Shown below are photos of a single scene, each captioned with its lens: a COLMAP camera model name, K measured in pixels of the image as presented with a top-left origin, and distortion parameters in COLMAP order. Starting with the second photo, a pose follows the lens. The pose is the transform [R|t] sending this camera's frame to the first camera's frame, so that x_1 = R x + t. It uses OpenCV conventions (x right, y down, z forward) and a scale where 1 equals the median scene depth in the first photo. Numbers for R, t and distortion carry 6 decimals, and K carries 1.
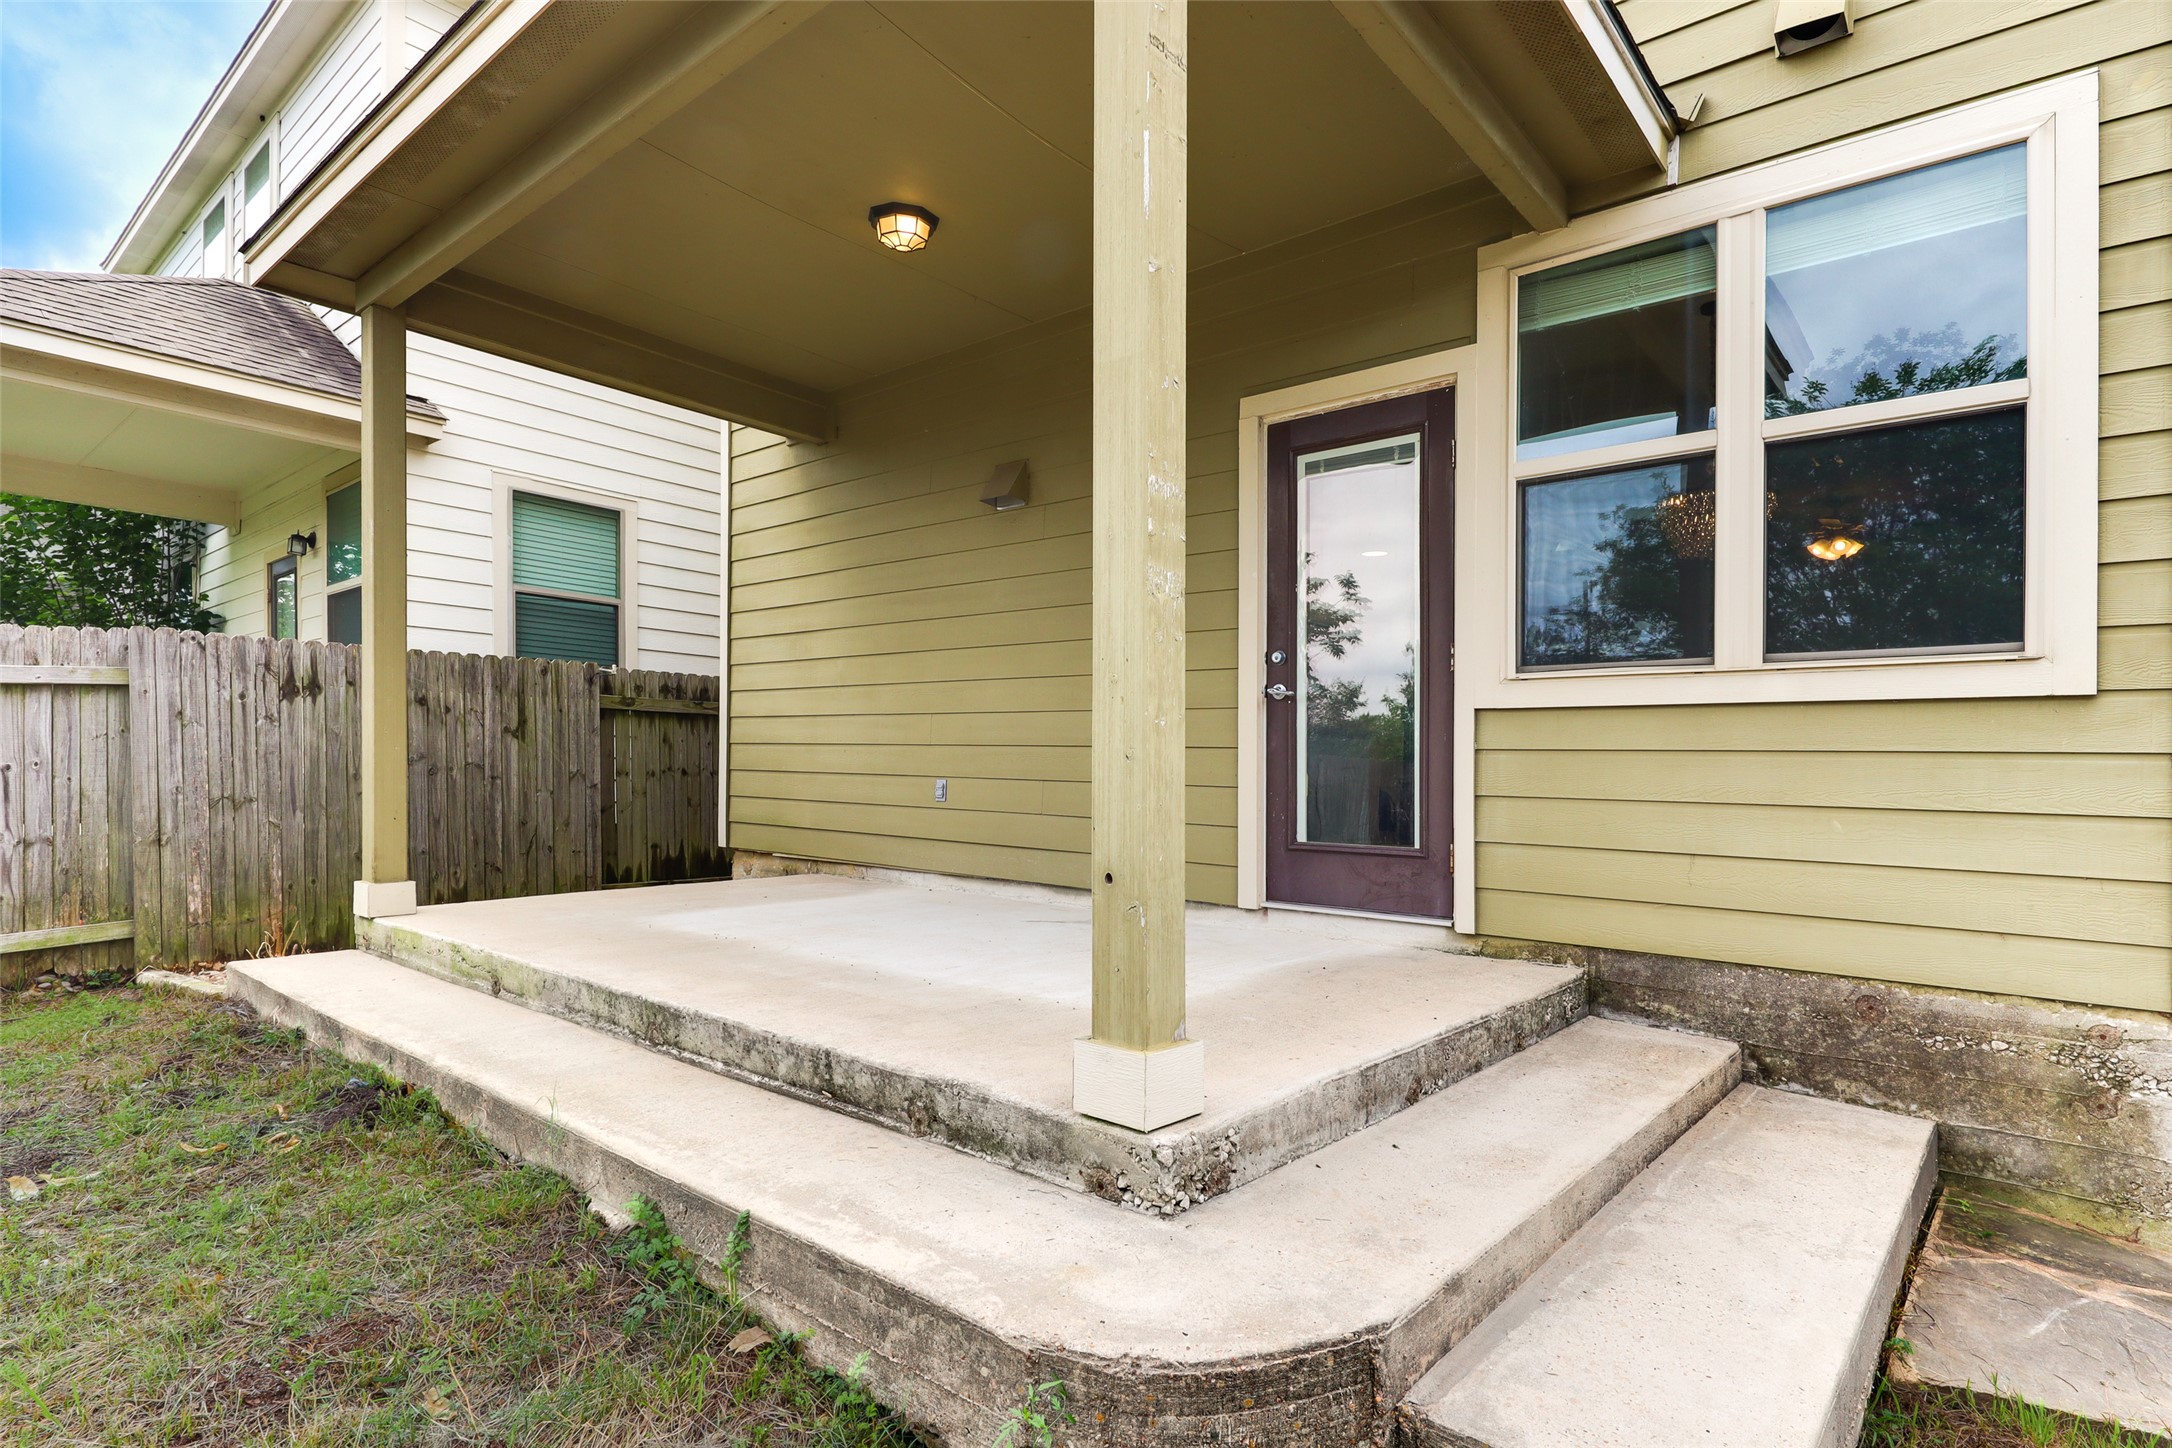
lens RADIAL K [[1127.8, 0, 1086.0], [0, 1127.8, 724.0], [0, 0, 1]] dist [0.003513, -0.000537]
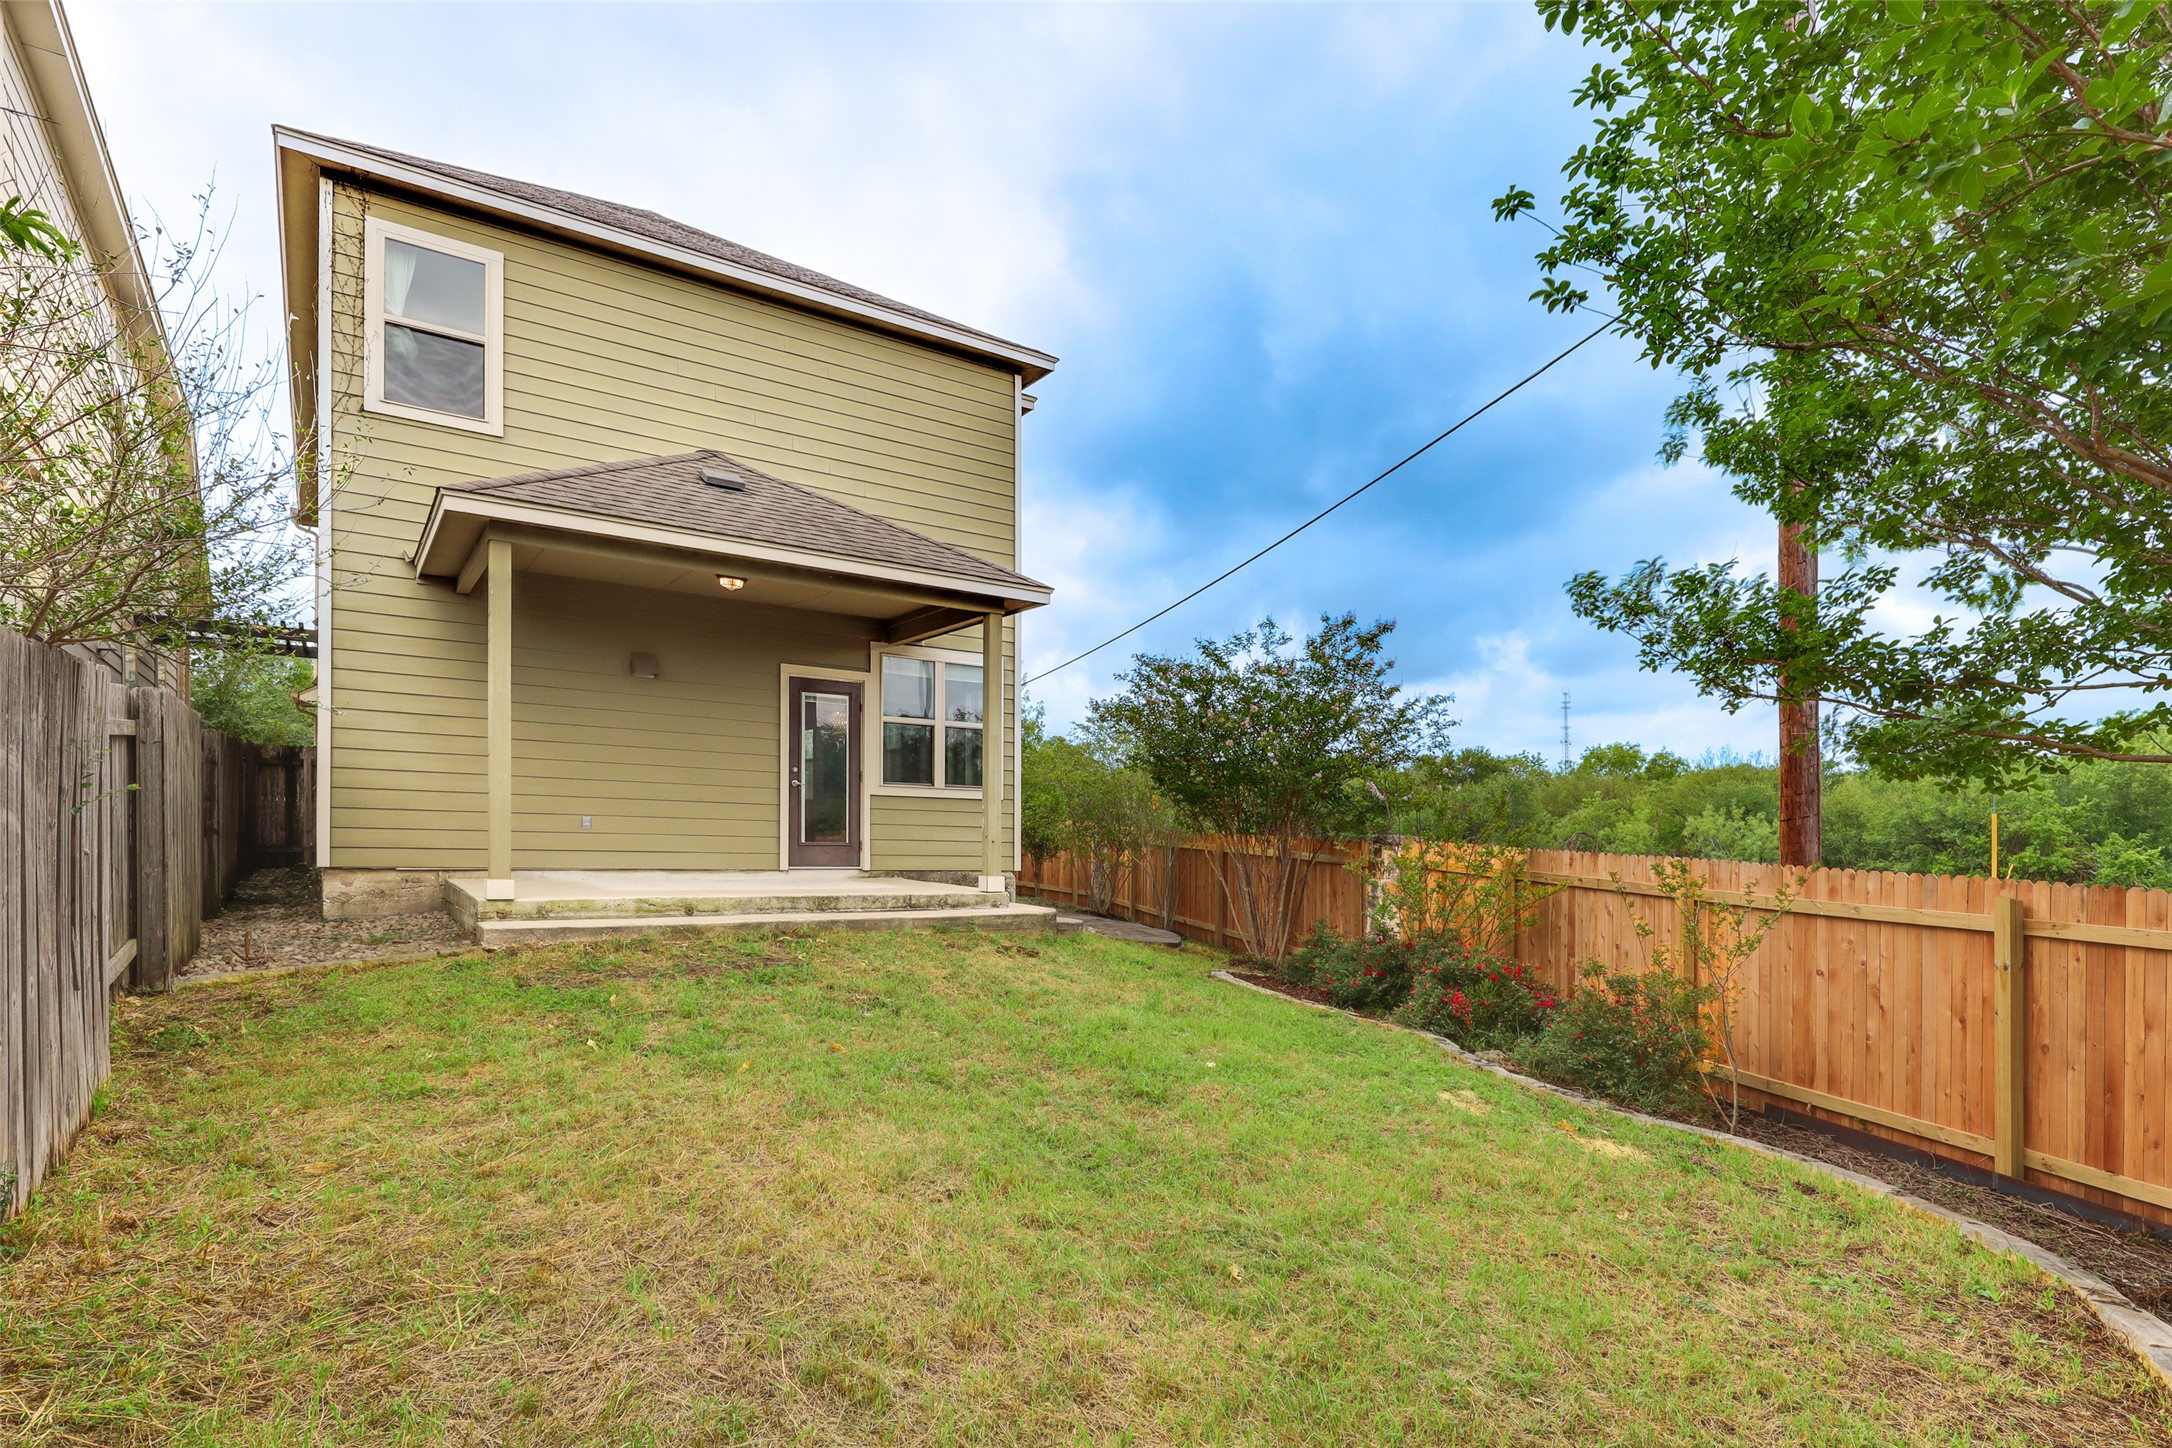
lens RADIAL K [[1127.8, 0, 1086.0], [0, 1127.8, 724.0], [0, 0, 1]] dist [0.003513, -0.000537]
pose [[0.265144, 0.076705, 0.961153, -0.729942], [-0.061558, 0.996144, -0.062517, -0.015523], [-0.962242, -0.042590, 0.268843, -0.107847]]
